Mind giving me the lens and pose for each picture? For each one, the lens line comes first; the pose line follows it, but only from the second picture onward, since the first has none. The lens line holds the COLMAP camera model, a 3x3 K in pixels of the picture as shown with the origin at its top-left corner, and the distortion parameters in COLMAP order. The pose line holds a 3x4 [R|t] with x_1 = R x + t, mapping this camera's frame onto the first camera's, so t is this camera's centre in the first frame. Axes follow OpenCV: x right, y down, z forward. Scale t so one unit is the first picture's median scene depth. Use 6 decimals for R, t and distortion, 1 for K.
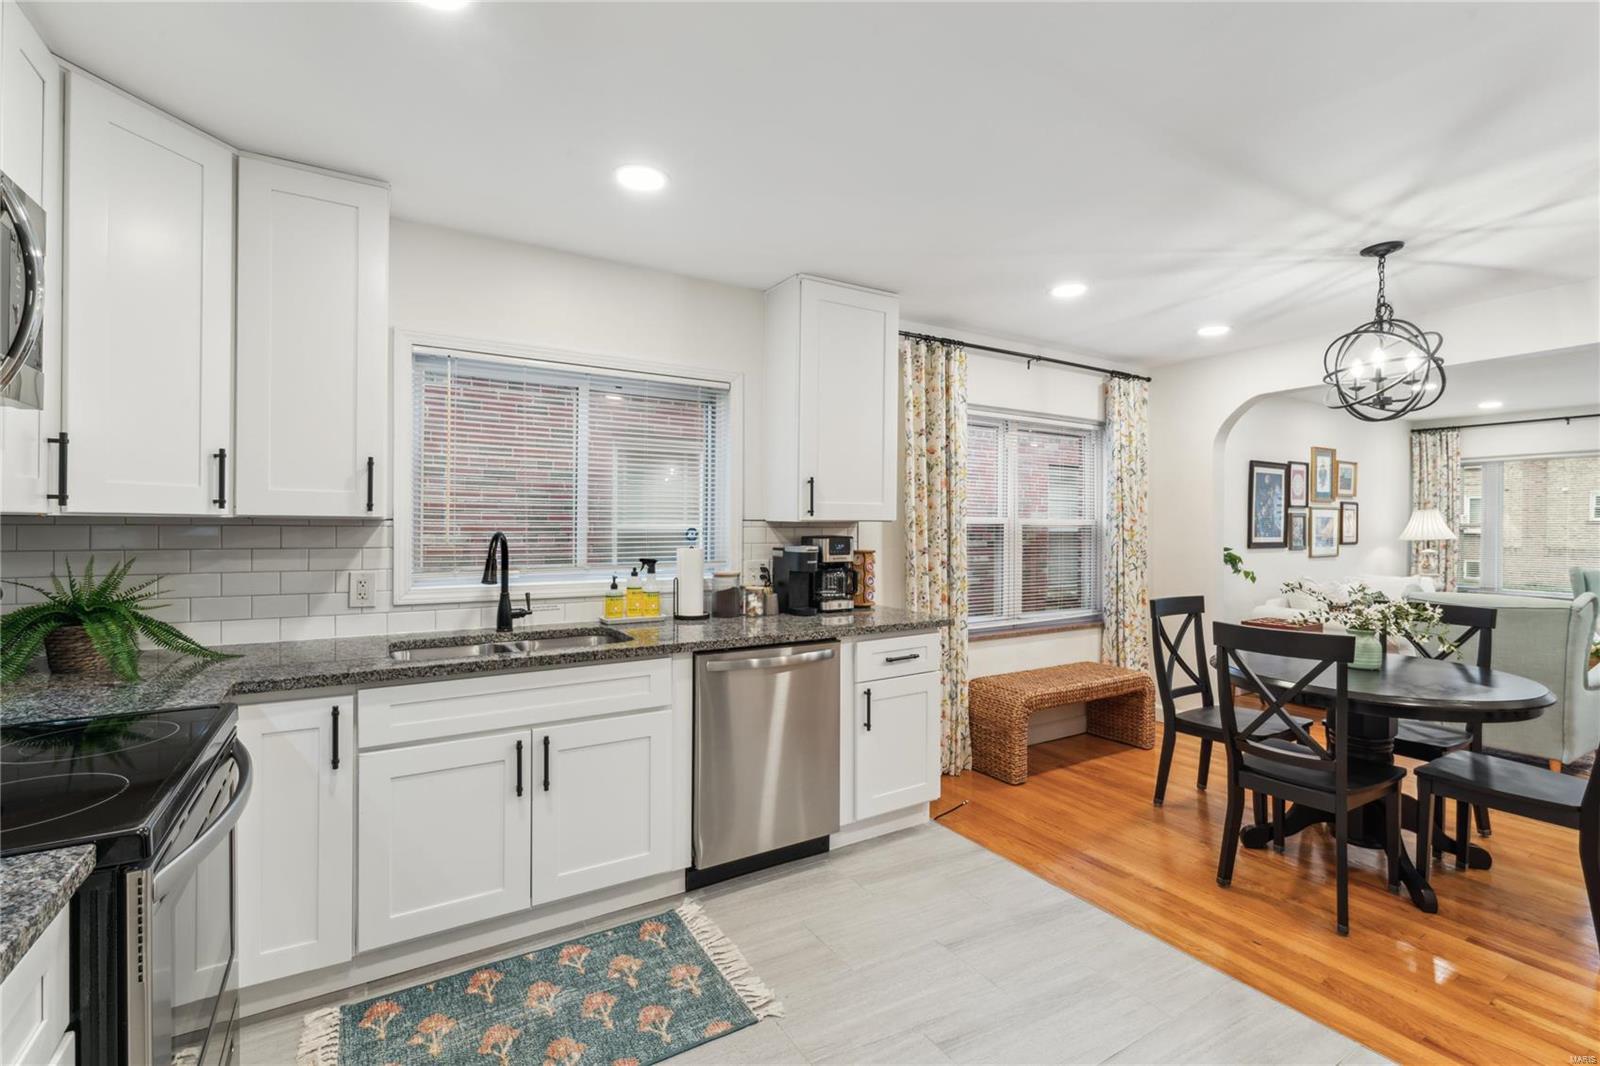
lens RADIAL K [[700.9, 0, 800.9], [0, 700.9, 526.6], [0, 0, 1]] dist [-0.002092, 0.000111]
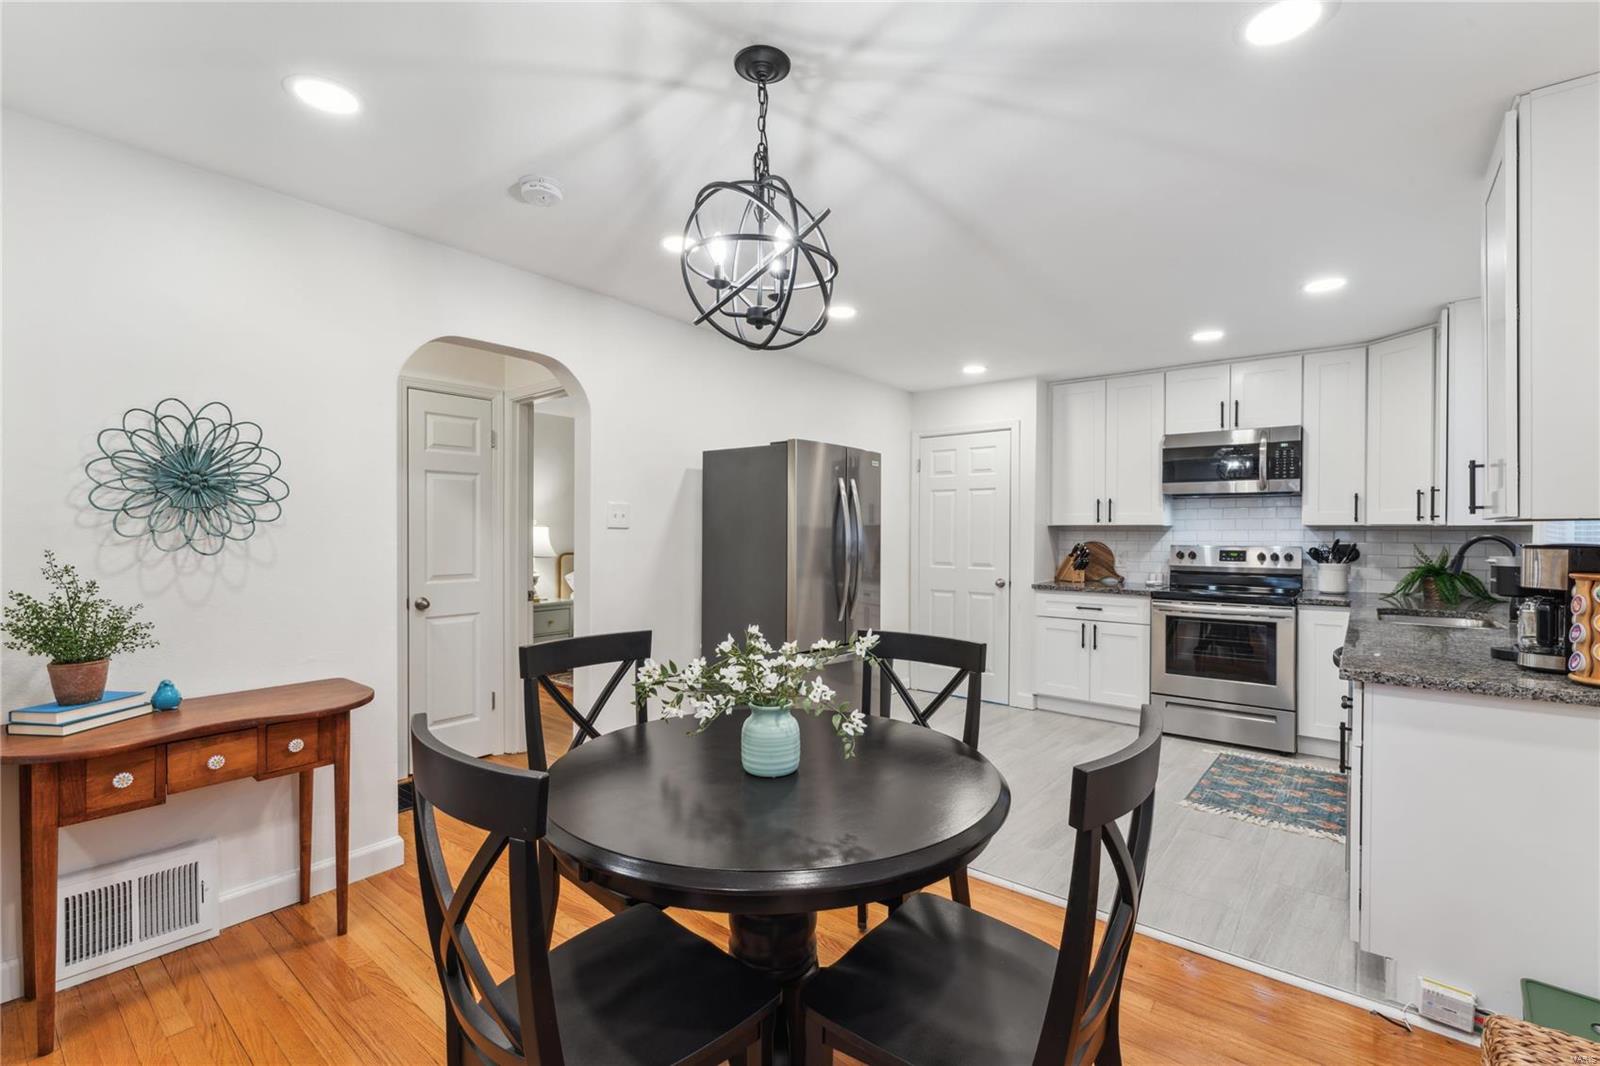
lens RADIAL K [[702.2, 0, 799.2], [0, 702.2, 539.9], [0, 0, 1]] dist [-0.002117, -0.000512]
pose [[-0.942288, -0.002729, -0.334793, 0.930017], [-0.009043, 0.999809, 0.017302, 0.005578], [0.334682, 0.019331, -0.942133, 1.477306]]
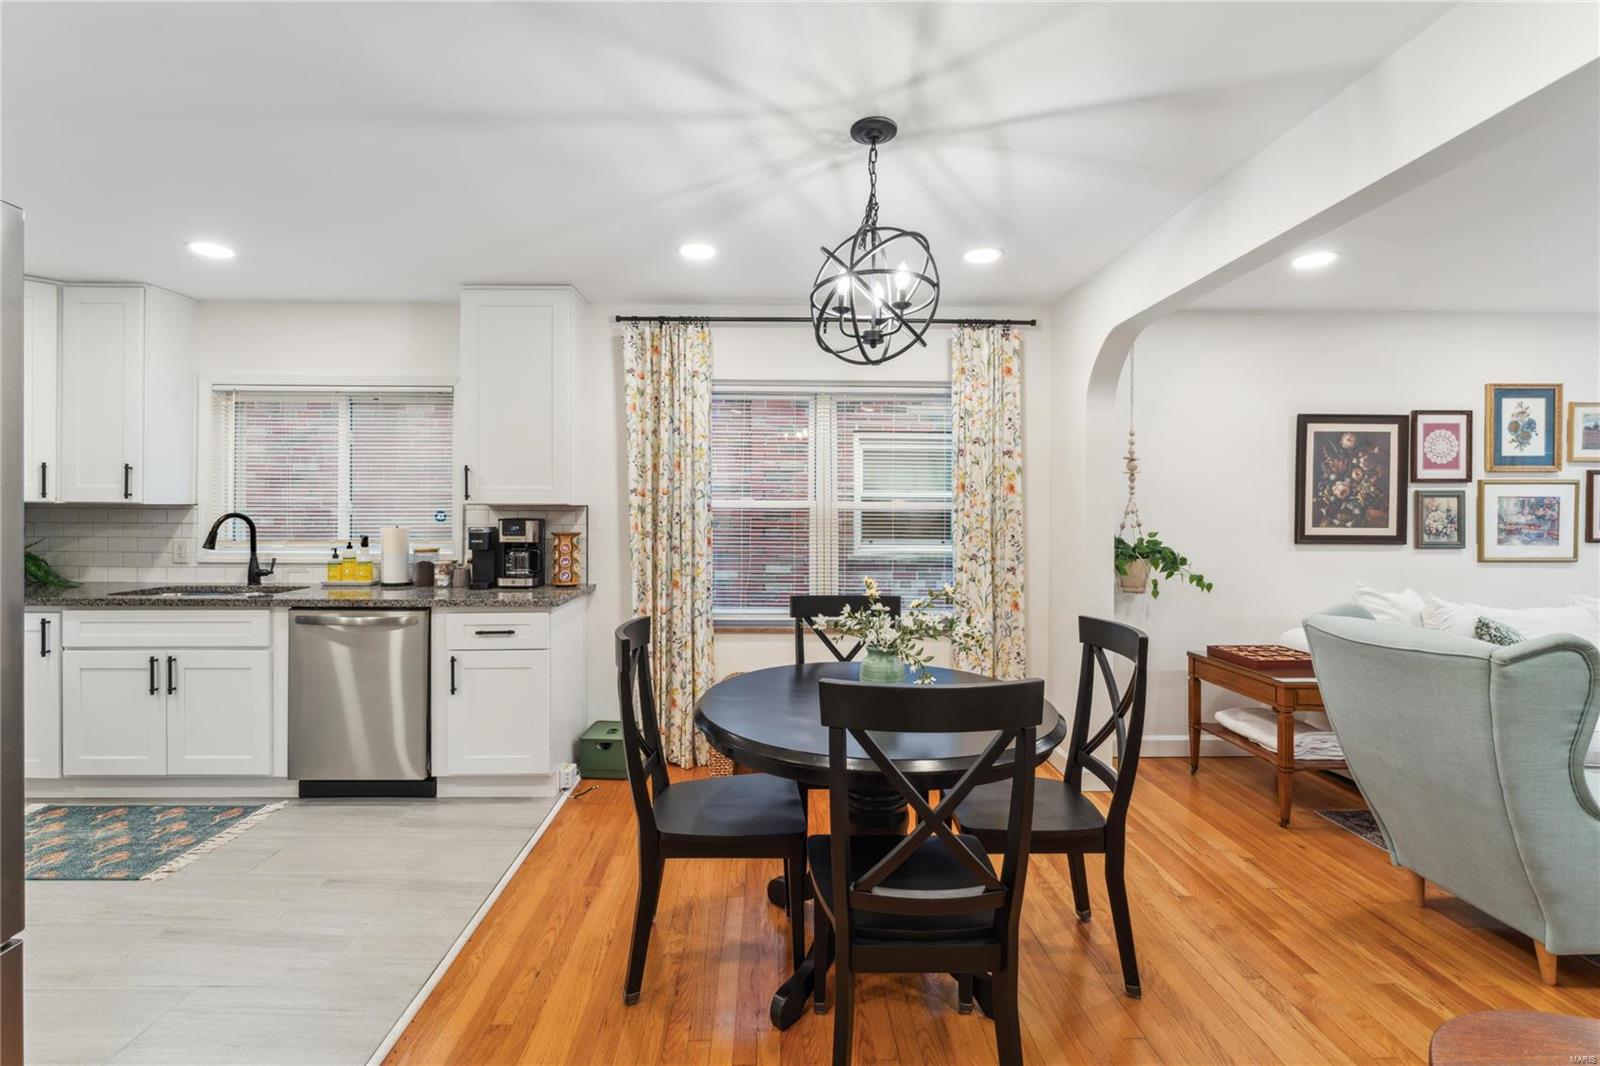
lens RADIAL K [[701.9, 0, 780.6], [0, 701.9, 513.0], [0, 0, 1]] dist [-0.003418, 0.000030]
pose [[0.863320, 0.000749, -0.504657, 1.037098], [-0.001926, 0.999997, -0.001811, 0.006549], [0.504654, 0.002535, 0.863318, 0.291072]]
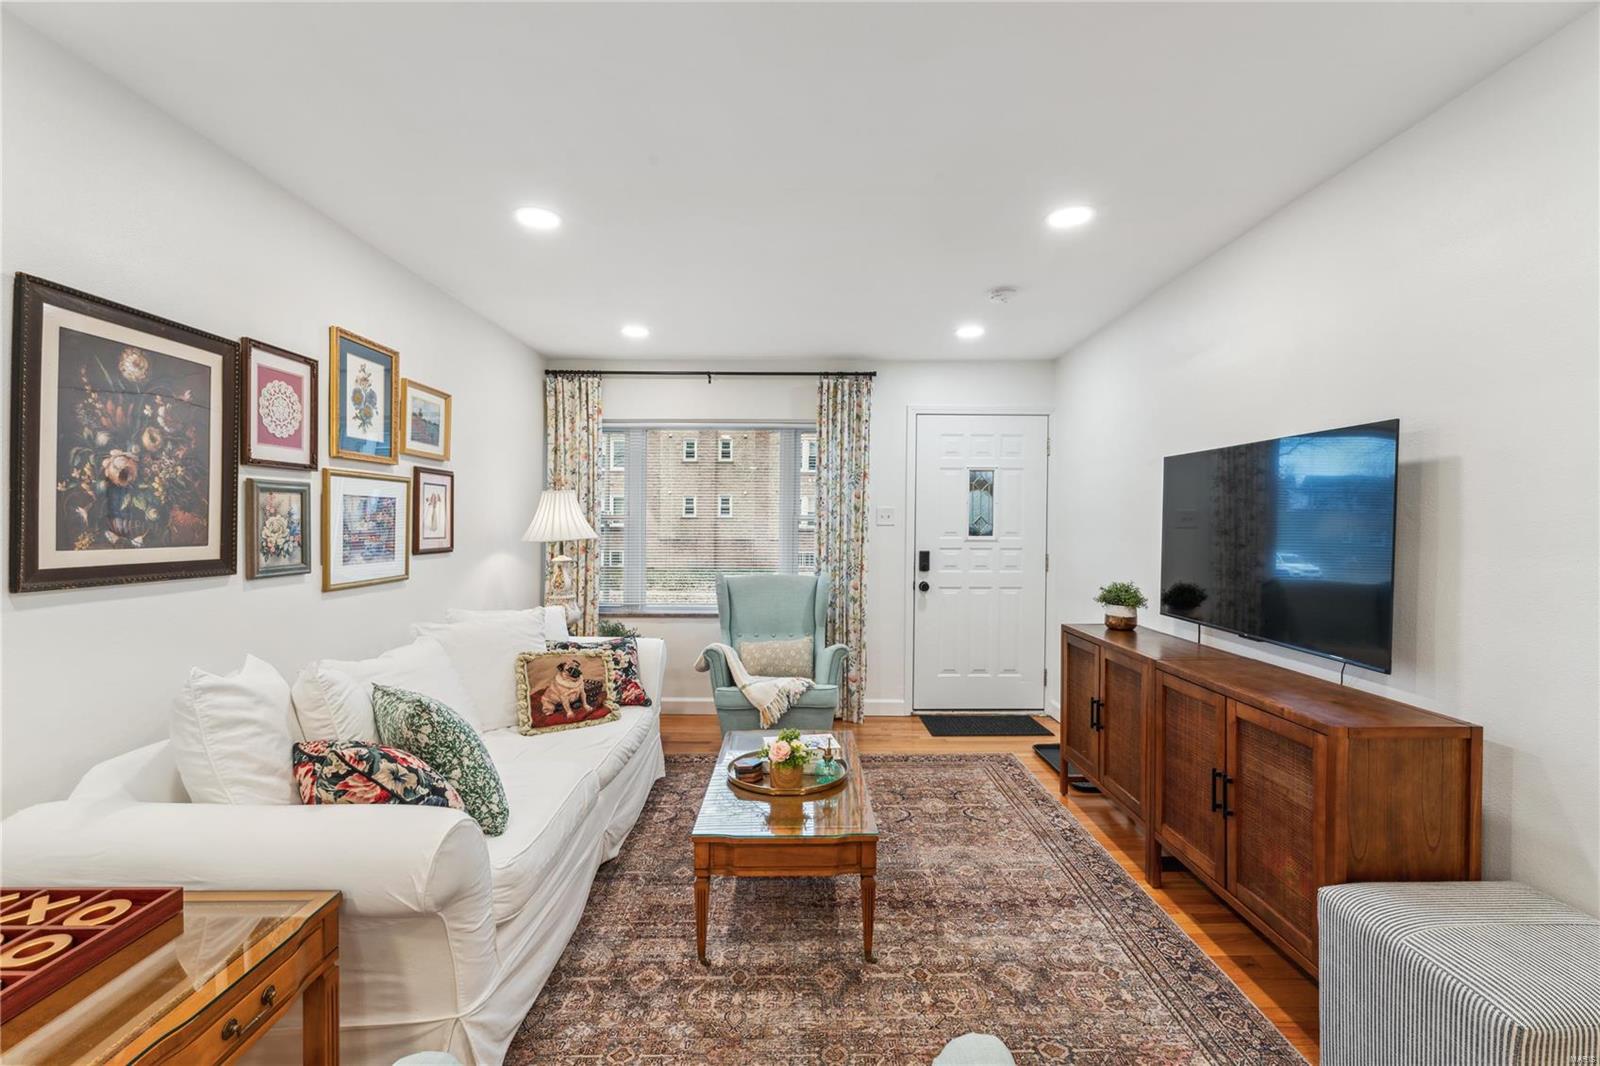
lens RADIAL K [[714.0, 0, 798.0], [0, 714.0, 528.1], [0, 0, 1]] dist [-0.001775, 0.000256]
pose [[0.527486, -0.006979, 0.849535, 1.062693], [-0.001304, 0.999958, 0.009025, 0.005205], [-0.849563, -0.005868, 0.527455, 1.106496]]
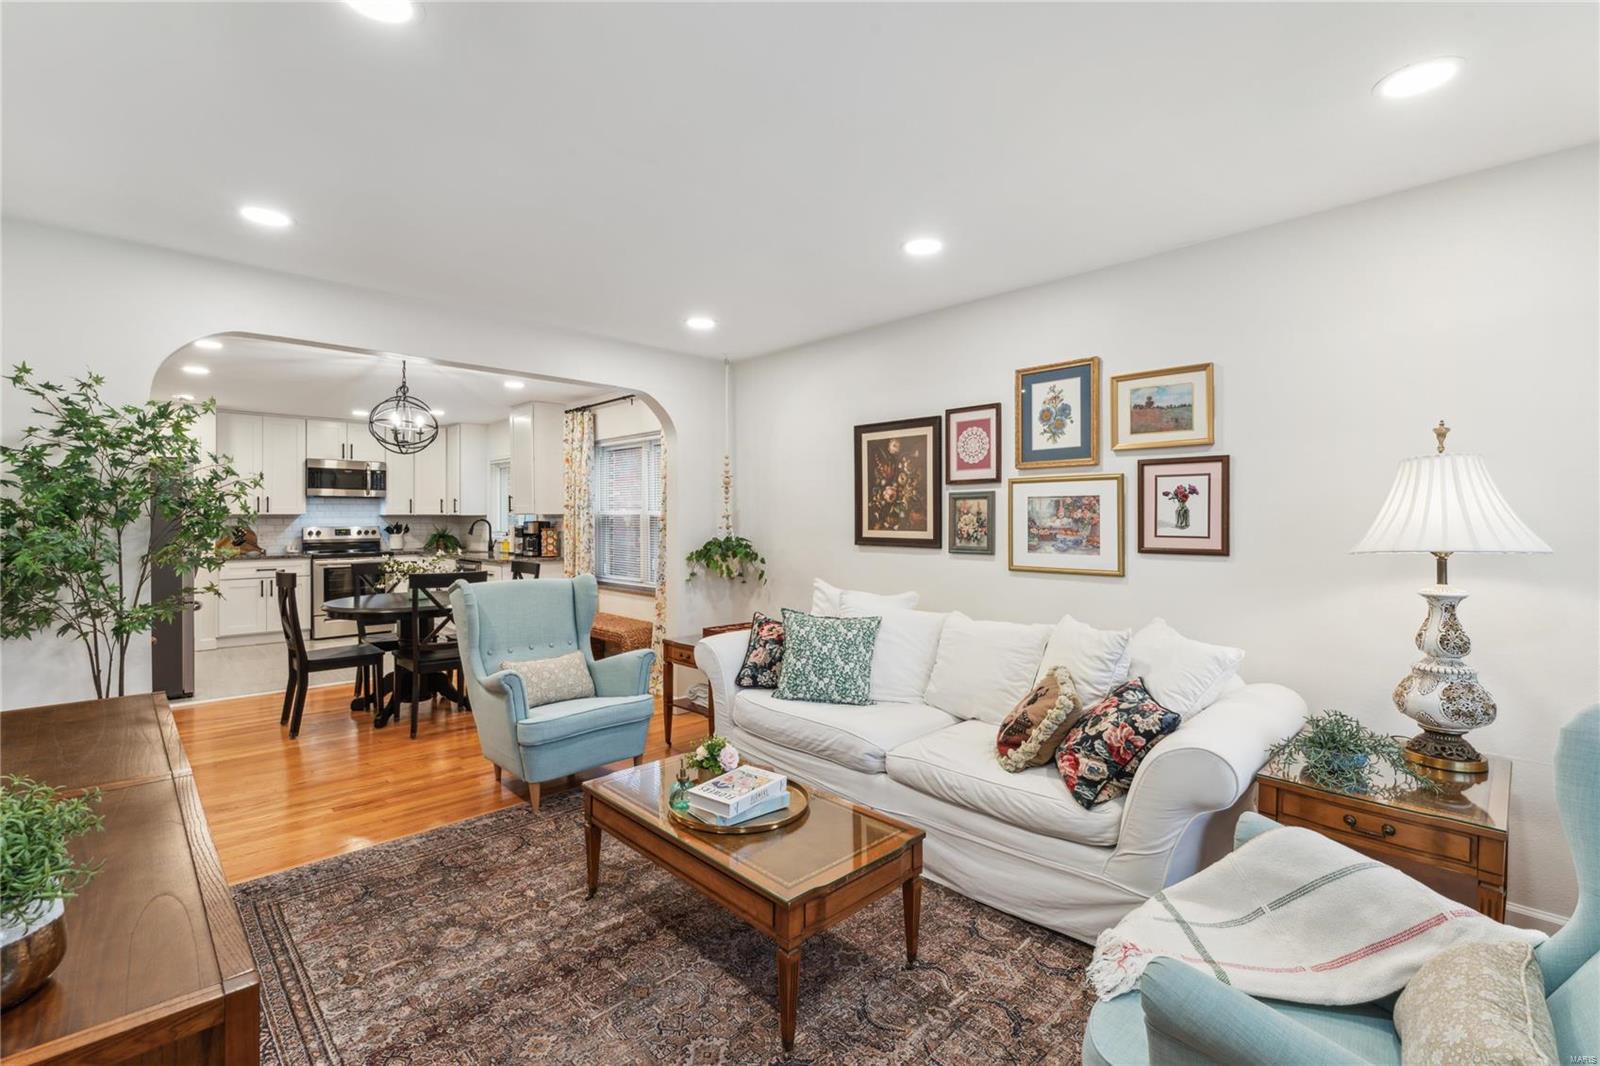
lens RADIAL K [[702.3, 0, 834.2], [0, 702.3, 521.2], [0, 0, 1]] dist [-0.022494, -0.000179]
pose [[0.248176, 0.000357, -0.968715, 2.558148], [-0.002922, 0.999996, -0.000380, 0.011991], [0.968711, 0.002925, 0.248176, 1.492894]]
